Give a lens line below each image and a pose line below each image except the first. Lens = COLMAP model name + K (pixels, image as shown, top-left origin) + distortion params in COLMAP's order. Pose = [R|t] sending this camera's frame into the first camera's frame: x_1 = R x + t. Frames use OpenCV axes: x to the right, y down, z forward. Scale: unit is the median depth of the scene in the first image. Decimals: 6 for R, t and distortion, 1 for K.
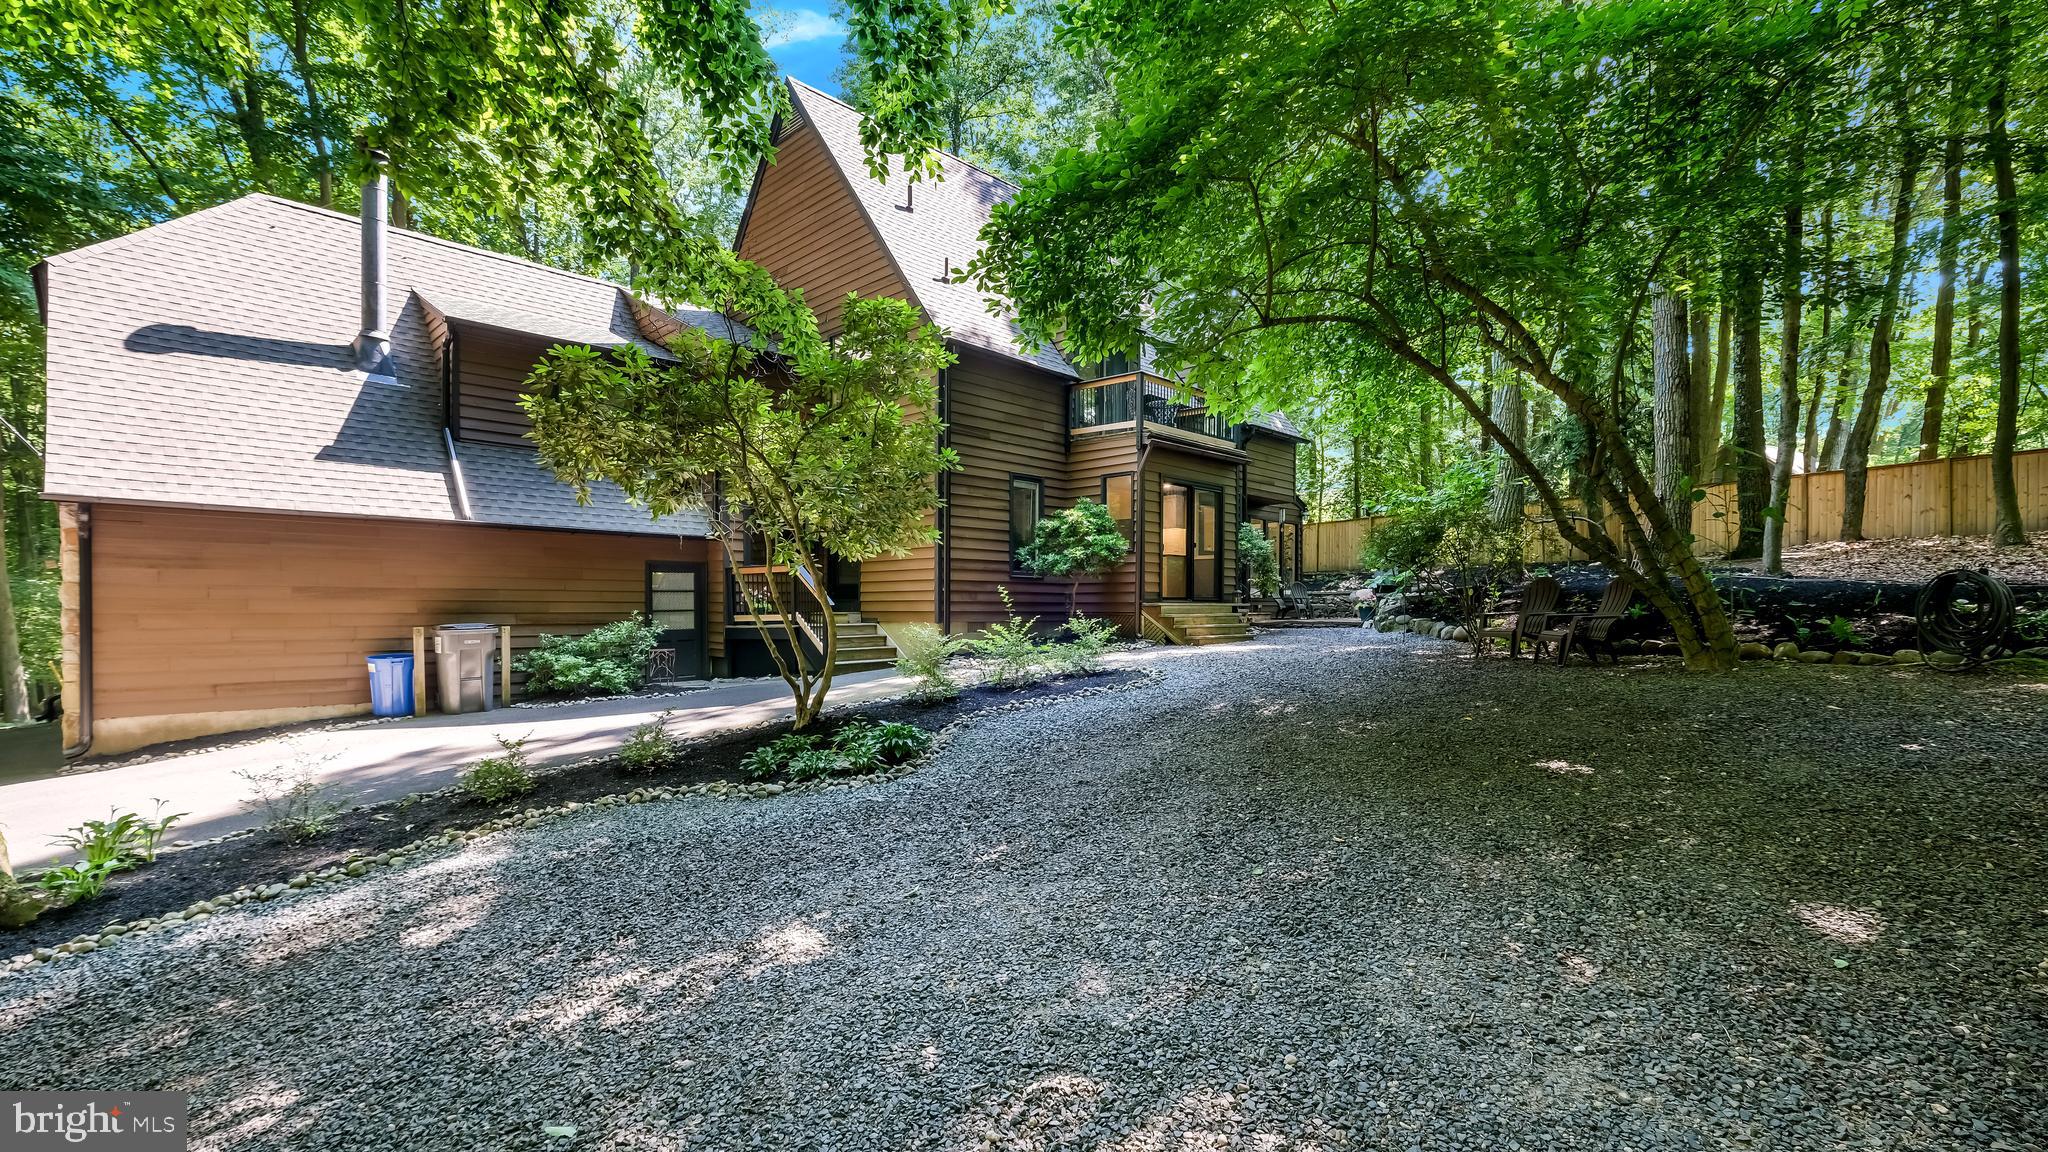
lens RADIAL K [[902.9, 0, 1022.3], [0, 902.9, 621.5], [0, 0, 1]] dist [0.000912, 0.000156]
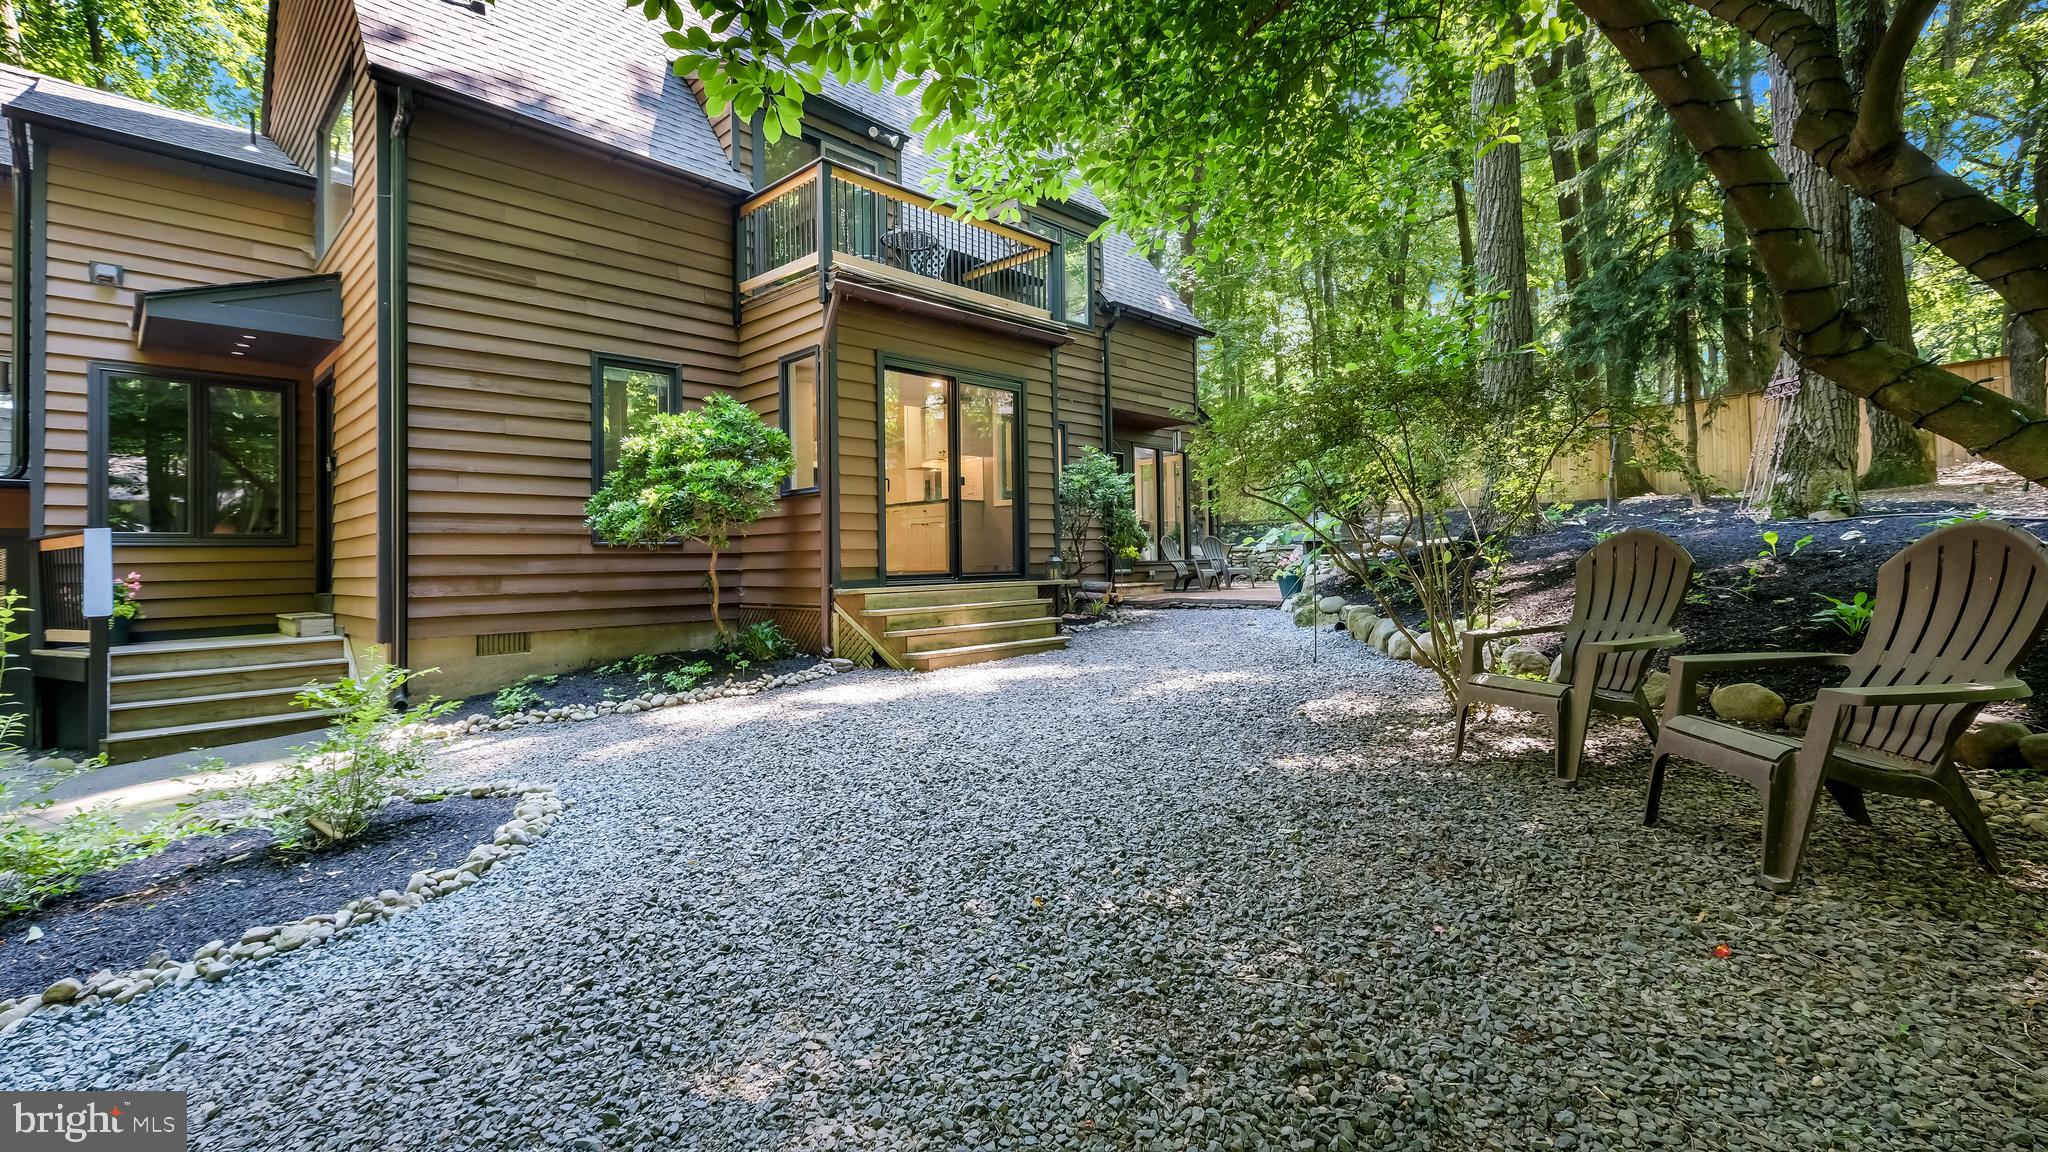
lens RADIAL K [[894.6, 0, 1023.6], [0, 894.6, 540.9], [0, 0, 1]] dist [0.004030, -0.000509]
pose [[0.999791, -0.019399, 0.006396, 0.239183], [0.019619, 0.999148, -0.036299, -0.027174], [-0.005687, 0.036417, 0.999320, 0.464079]]
